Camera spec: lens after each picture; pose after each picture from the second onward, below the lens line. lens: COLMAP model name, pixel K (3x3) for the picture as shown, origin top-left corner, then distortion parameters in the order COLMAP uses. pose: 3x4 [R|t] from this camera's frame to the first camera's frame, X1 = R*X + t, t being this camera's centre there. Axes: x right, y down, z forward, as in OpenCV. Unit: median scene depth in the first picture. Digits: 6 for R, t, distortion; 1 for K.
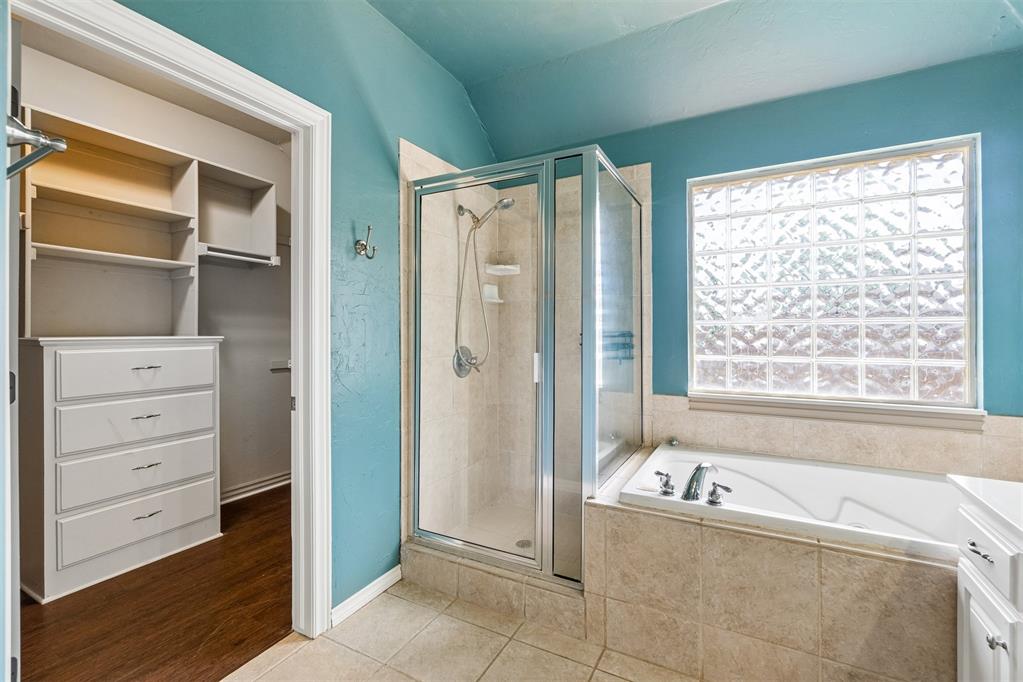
lens RADIAL K [[440.4, 0, 513.5], [0, 440.4, 332.6], [0, 0, 1]] dist [-0.004230, 0.000458]
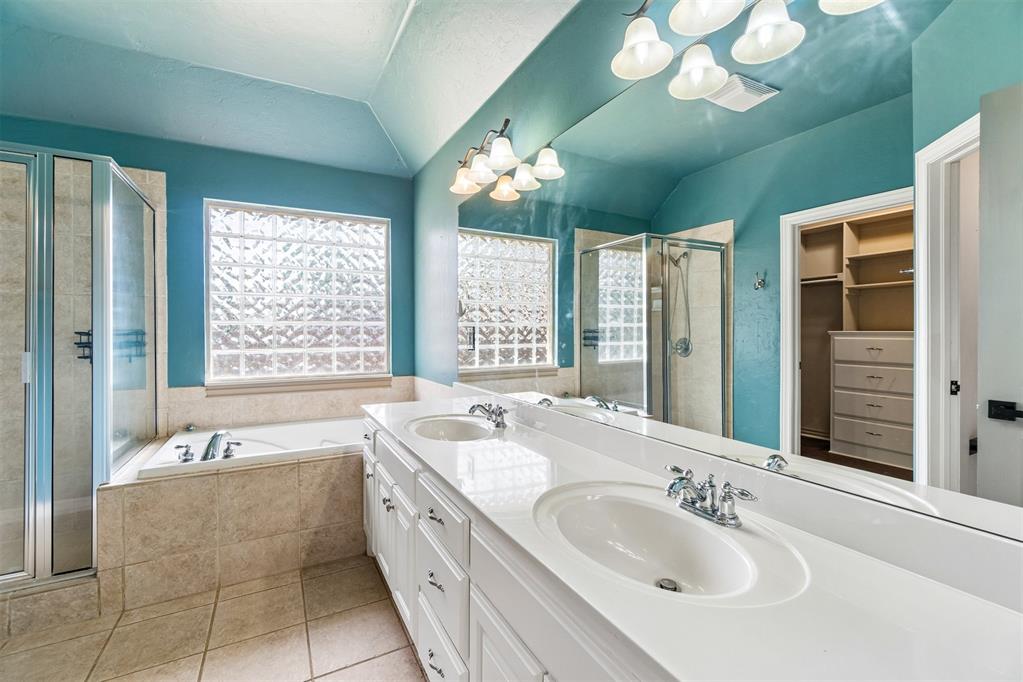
lens RADIAL K [[440.4, 0, 513.5], [0, 440.4, 332.6], [0, 0, 1]] dist [-0.004230, 0.000458]
pose [[0.544428, -0.002195, 0.838805, -0.151276], [-0.000805, 0.999995, 0.003139, 0.000177], [-0.838807, -0.002384, 0.544423, -0.358245]]
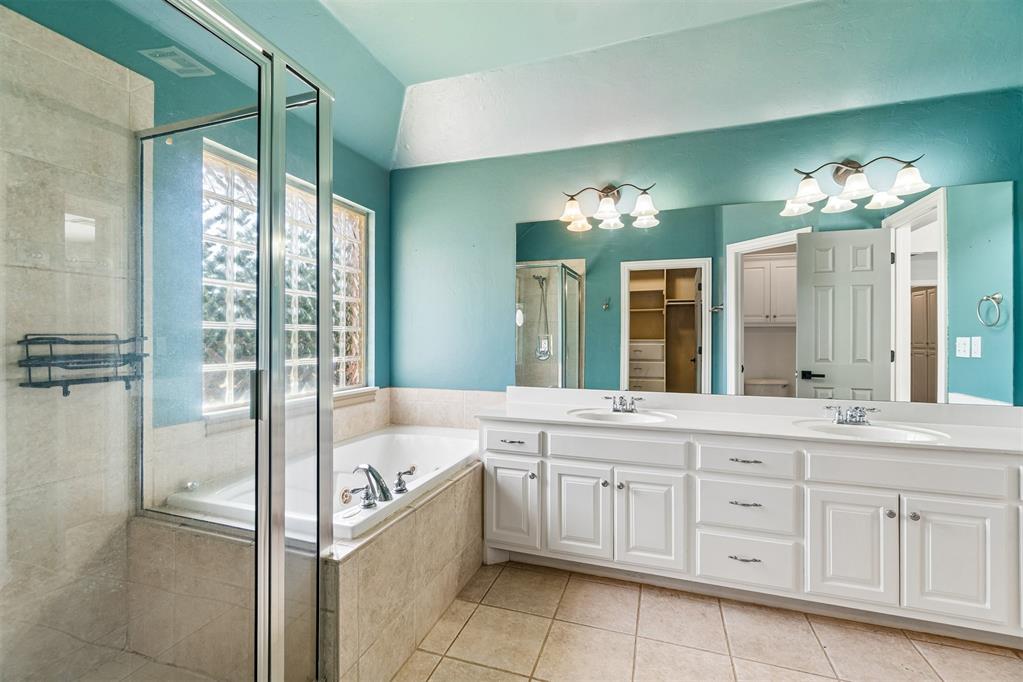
lens RADIAL K [[440.4, 0, 513.5], [0, 440.4, 332.6], [0, 0, 1]] dist [-0.004230, 0.000458]
pose [[-0.175276, 0.014672, 0.984410, -0.528145], [-0.005913, 0.999855, -0.015955, 0.002890], [-0.984502, -0.008617, -0.175163, 0.699759]]
